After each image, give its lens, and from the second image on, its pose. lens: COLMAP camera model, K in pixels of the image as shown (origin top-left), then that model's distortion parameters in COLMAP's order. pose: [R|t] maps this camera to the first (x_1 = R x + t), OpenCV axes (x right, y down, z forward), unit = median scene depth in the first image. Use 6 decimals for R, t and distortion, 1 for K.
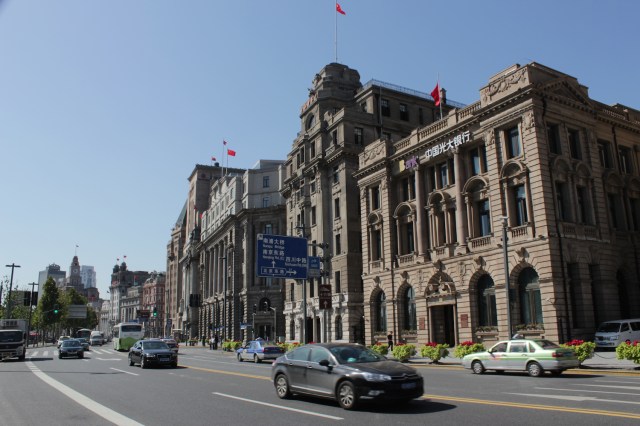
lens RADIAL K [[502.8, 0, 320.0], [0, 502.8, 213.0], [0, 0, 1]] dist [0.003884, 0.001732]
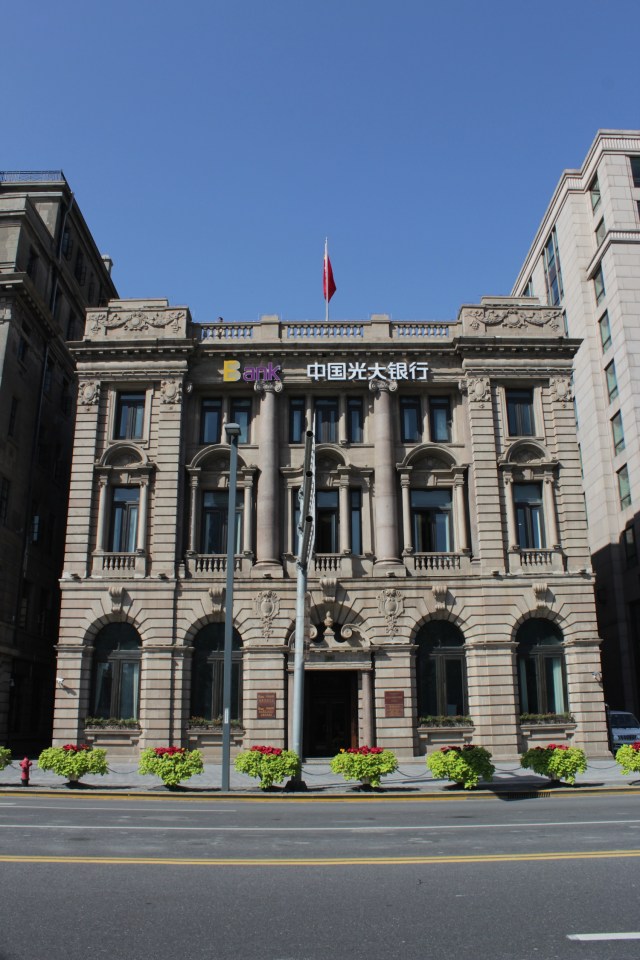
lens RADIAL K [[756.6, 0, 319.3], [0, 756.6, 516.3], [0, 0, 1]] dist [-0.112551, 0.000268]
pose [[0.520959, 0.265134, 0.811360, -0.346834], [-0.216312, 0.960515, -0.174985, 0.149831], [-0.825718, -0.084347, 0.557741, 0.542395]]
